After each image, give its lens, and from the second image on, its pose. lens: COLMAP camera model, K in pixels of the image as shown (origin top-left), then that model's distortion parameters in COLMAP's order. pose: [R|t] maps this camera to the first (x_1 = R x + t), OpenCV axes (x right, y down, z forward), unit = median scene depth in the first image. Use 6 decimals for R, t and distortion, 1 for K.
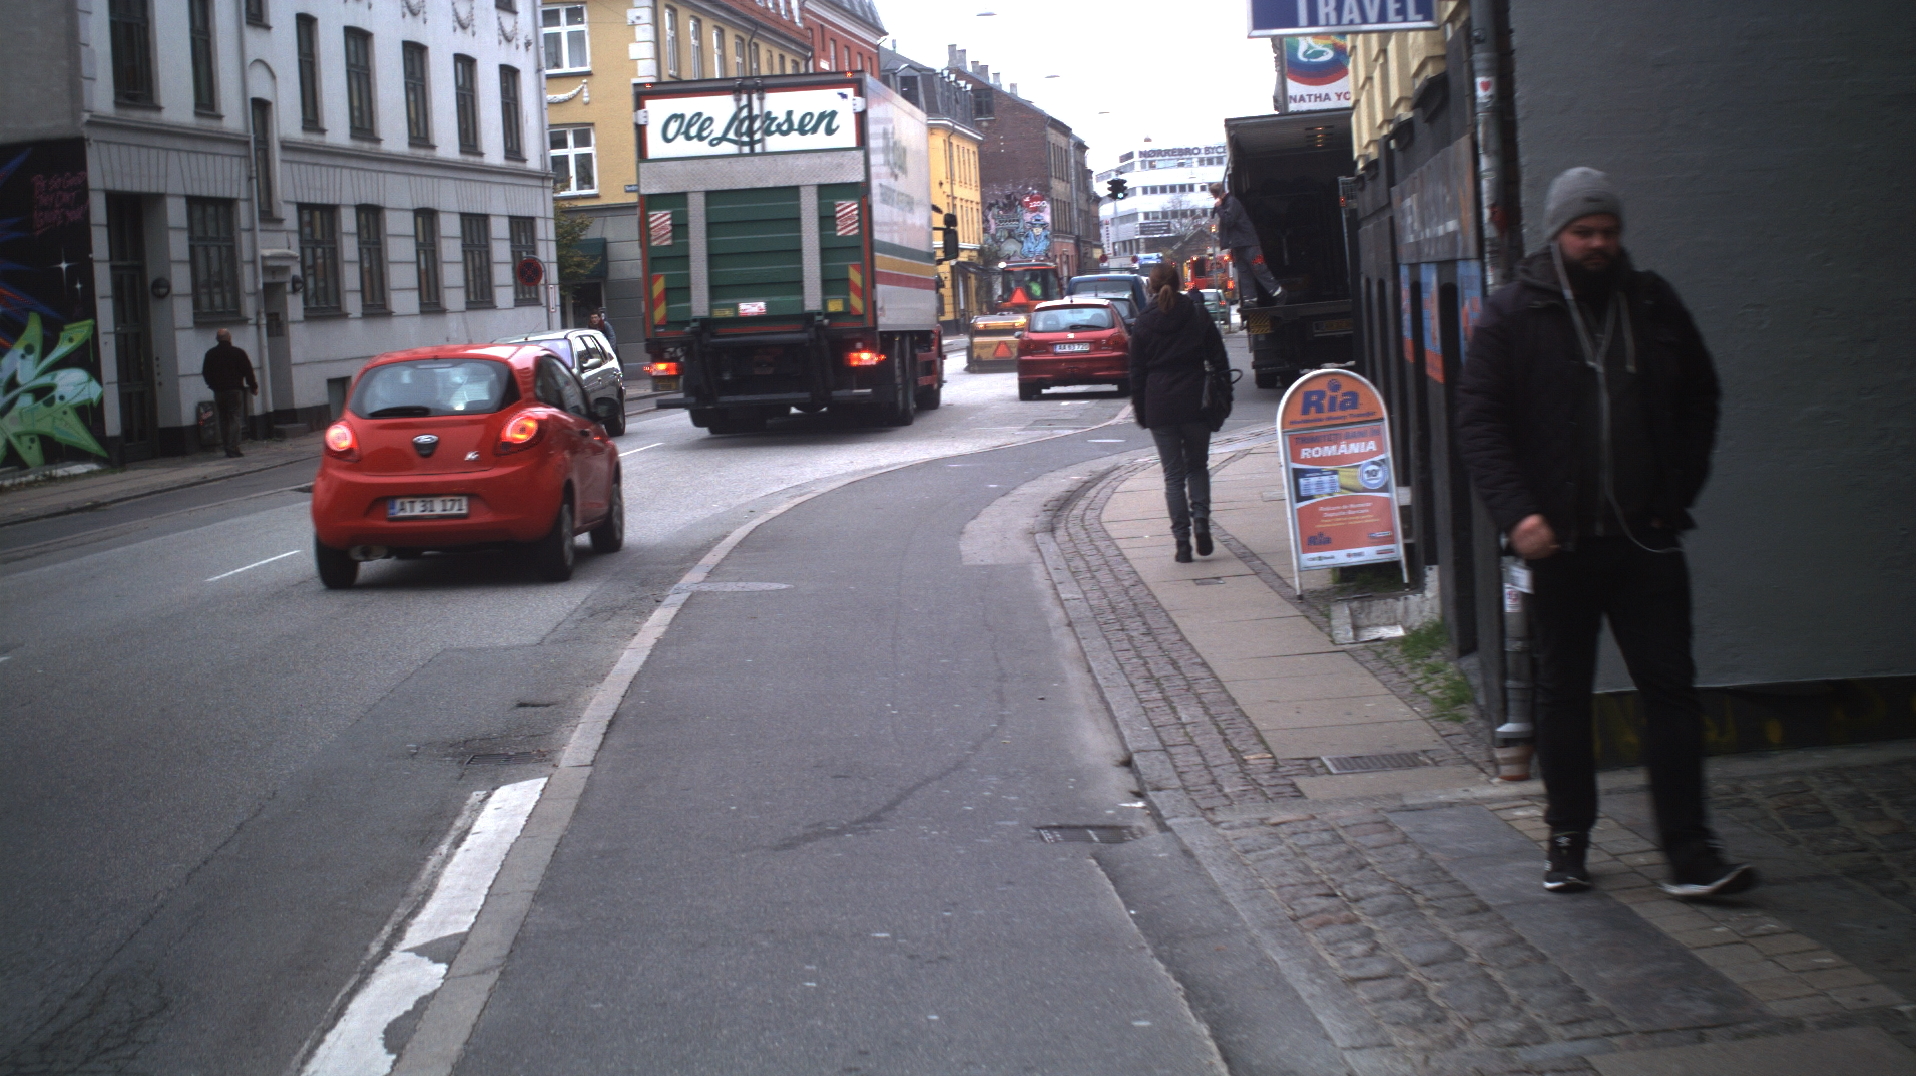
lens RADIAL K [[3663.8, 0, 958.0], [0, 3663.8, 538.0], [0, 0, 1]] dist [-0.329874, 0.379768]
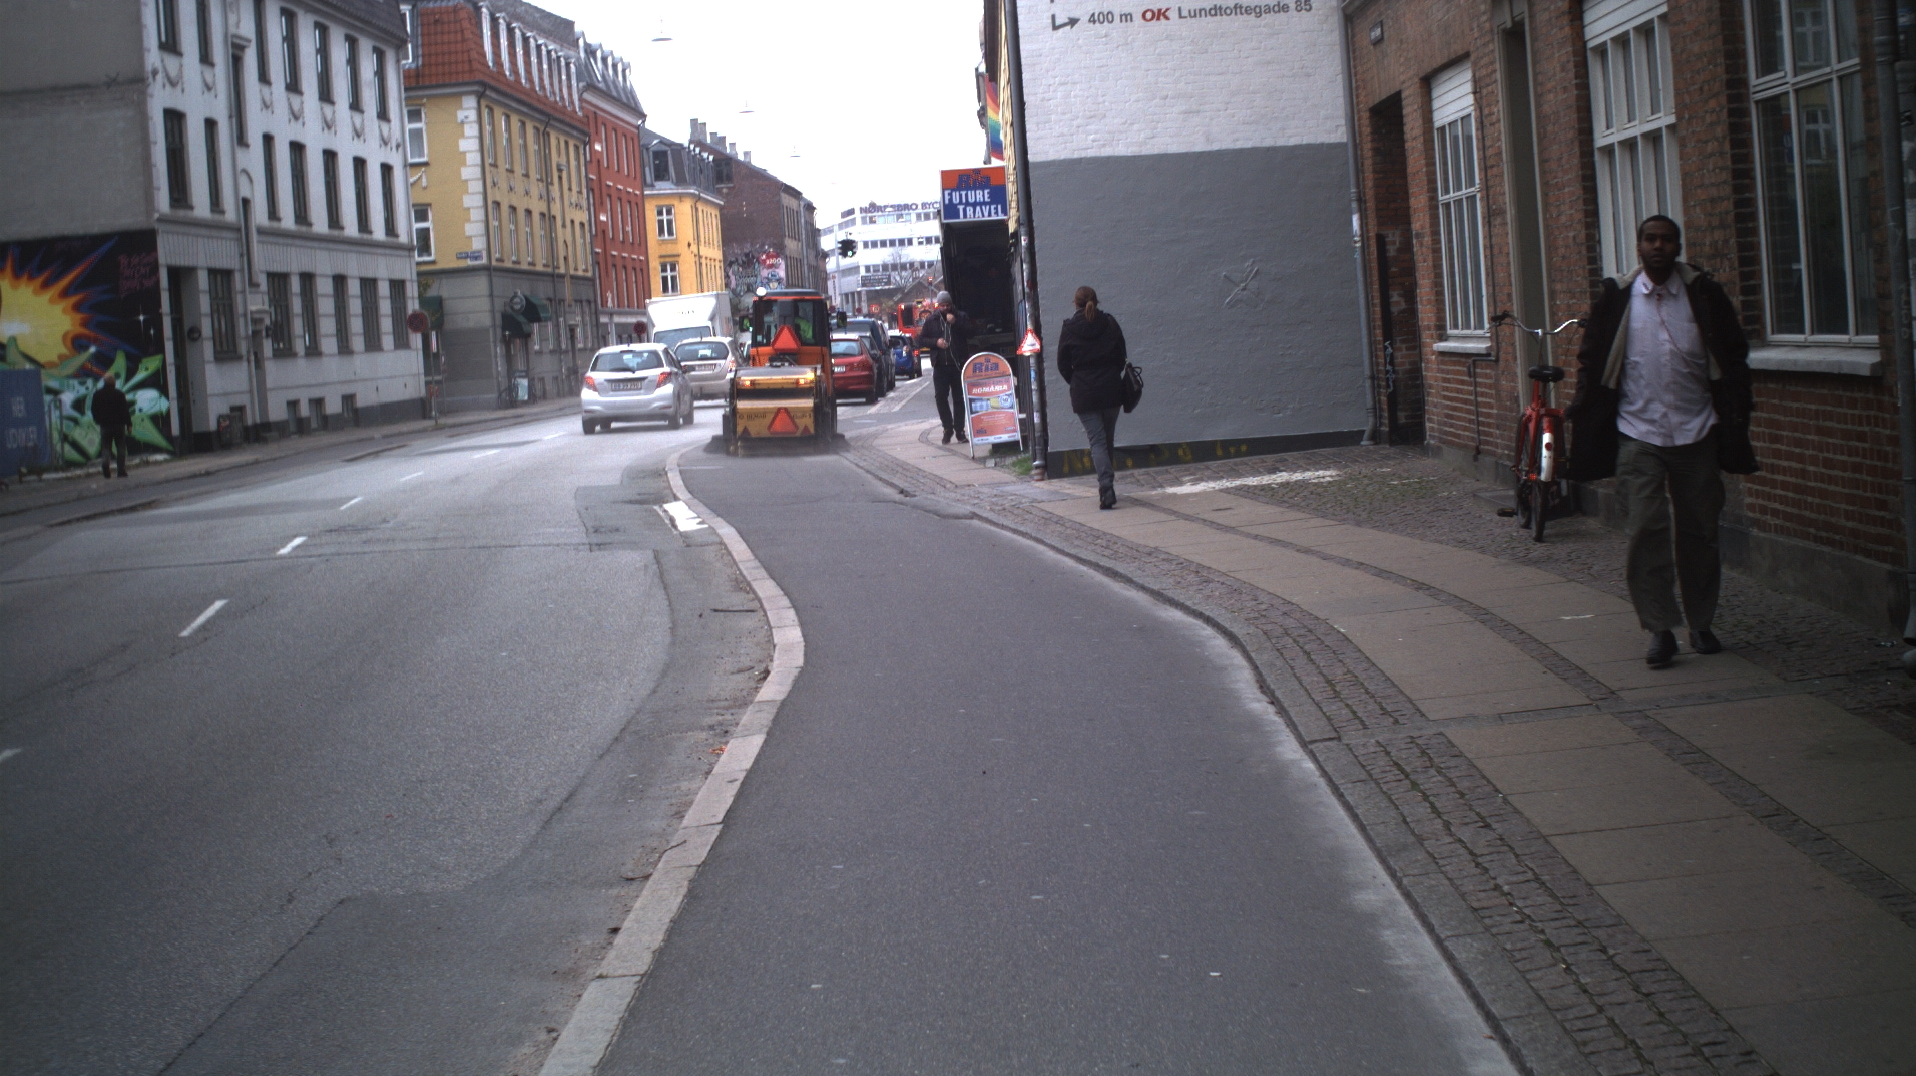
lens RADIAL K [[3663.8, 0, 958.0], [0, 3663.8, 538.0], [0, 0, 1]] dist [-0.329874, 0.379768]
pose [[0.997002, -0.015845, 0.075735, -0.022808], [0.016936, 0.999761, -0.013788, 0.027315], [-0.075499, 0.015030, 0.997033, -0.334385]]
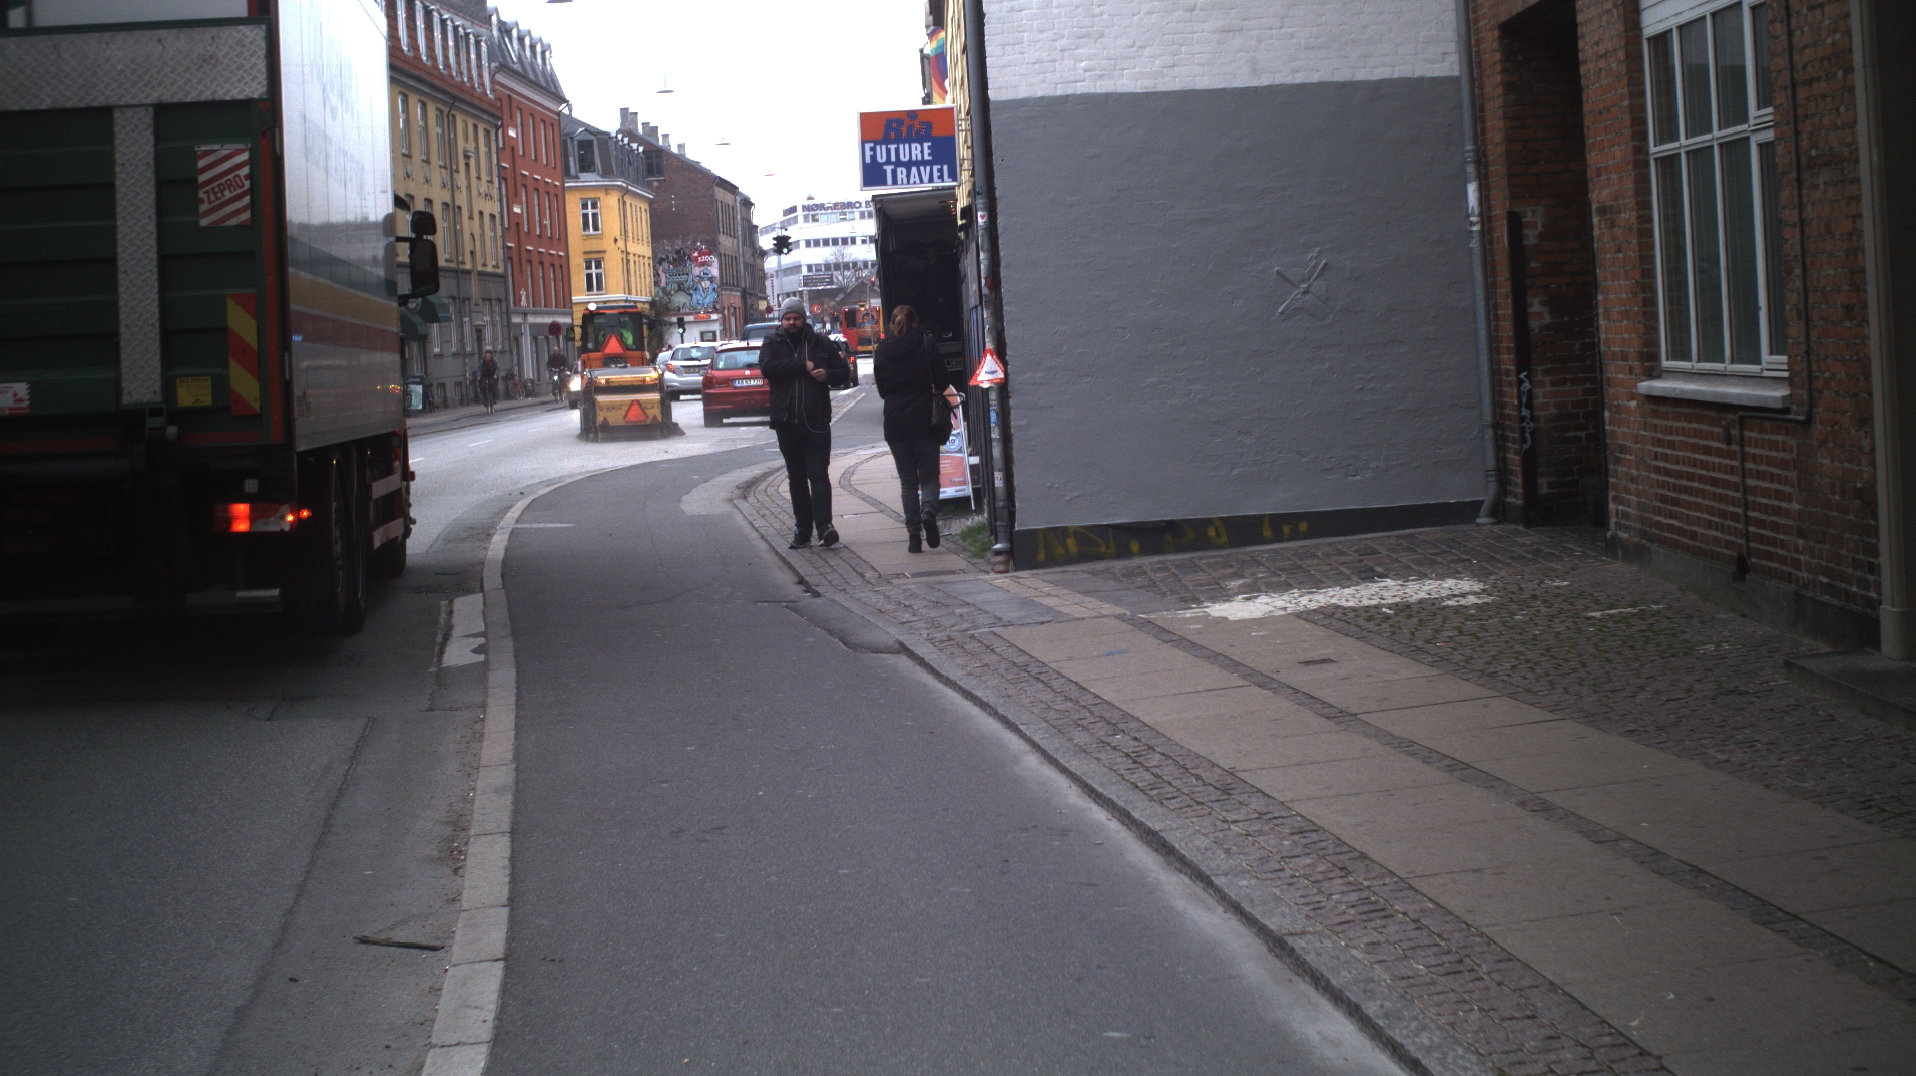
lens RADIAL K [[3663.8, 0, 958.0], [0, 3663.8, 538.0], [0, 0, 1]] dist [-0.329874, 0.379768]
pose [[0.995790, -0.009029, 0.091217, -0.008080], [0.010325, 0.999852, -0.013743, 0.013731], [-0.091080, 0.014627, 0.995736, -0.167913]]
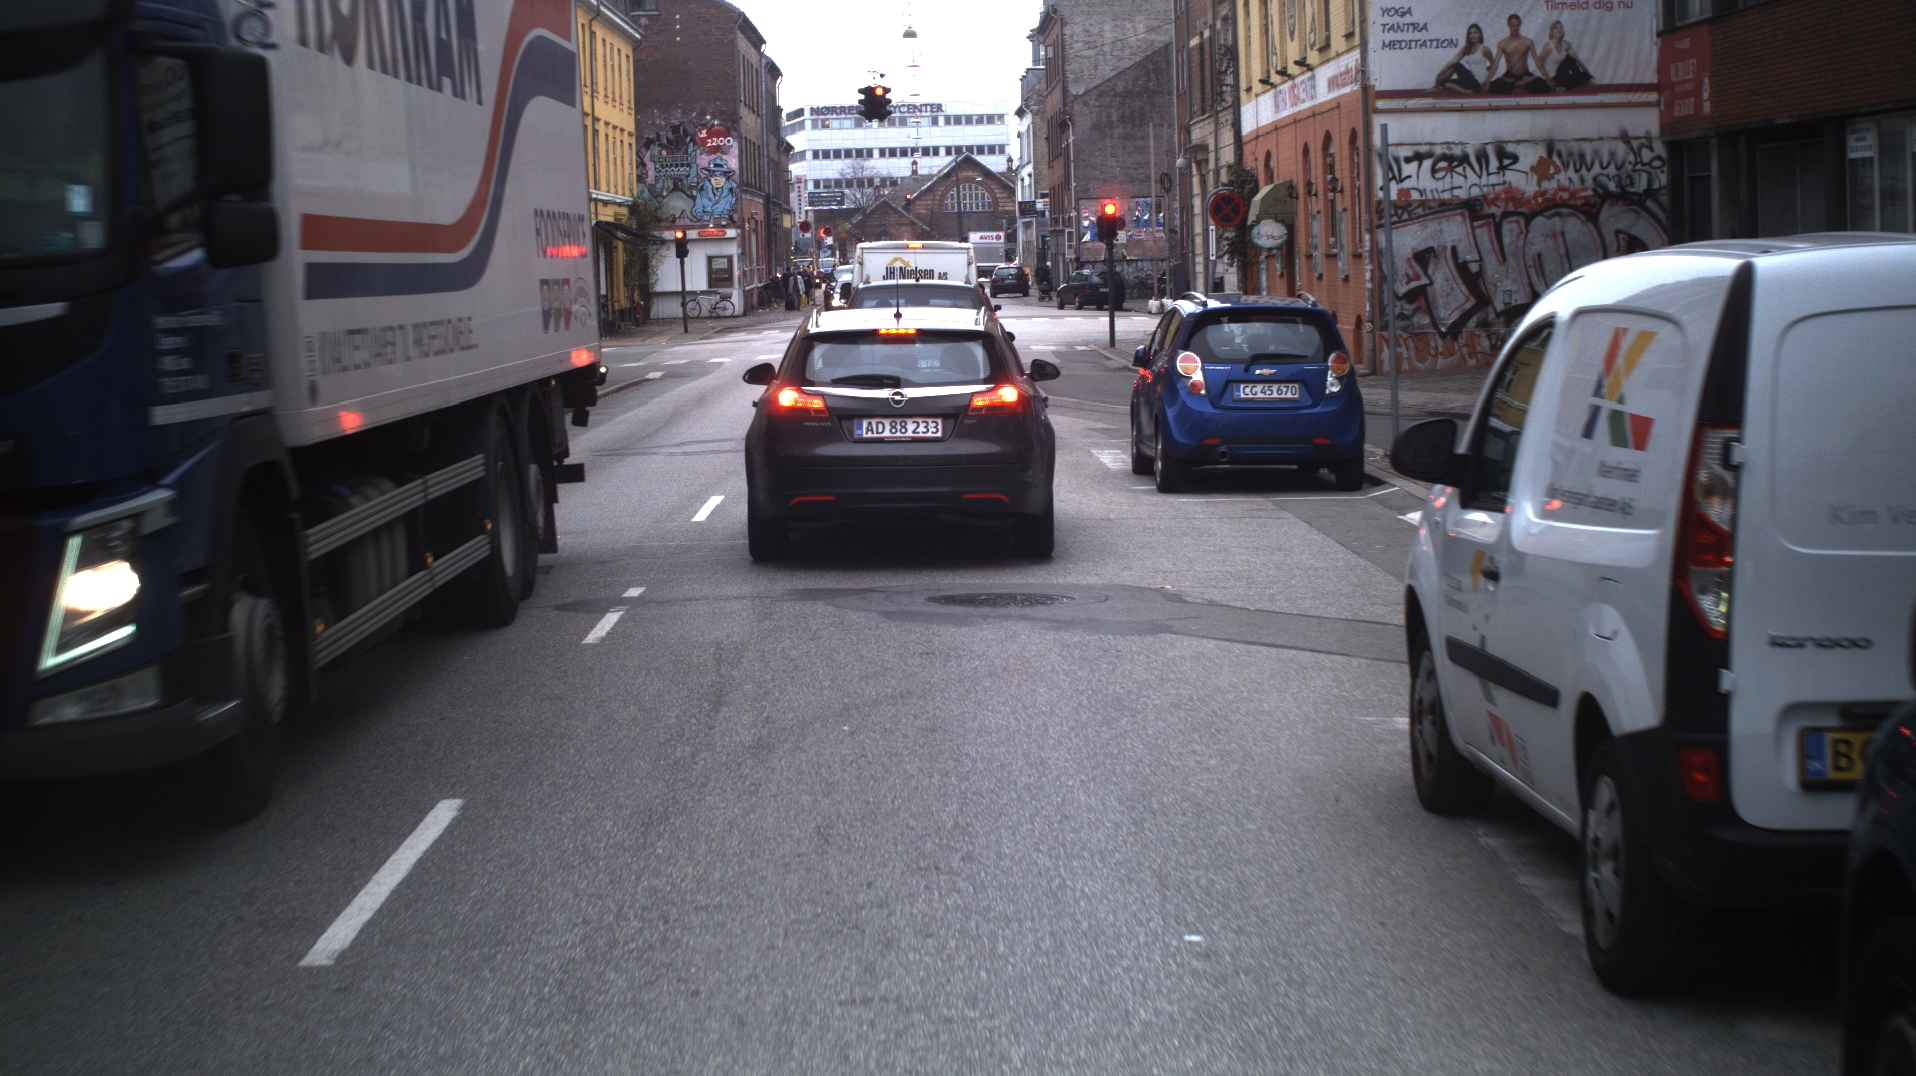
lens RADIAL K [[3698.7, 0, 958.0], [0, 3698.7, 538.0], [0, 0, 1]] dist [-0.310068, 0.548565]
pose [[0.994623, 0.024132, 0.100713, -0.002788], [-0.024650, 0.999689, 0.003900, -0.067235], [-0.100587, -0.006362, 0.994908, 0.971334]]
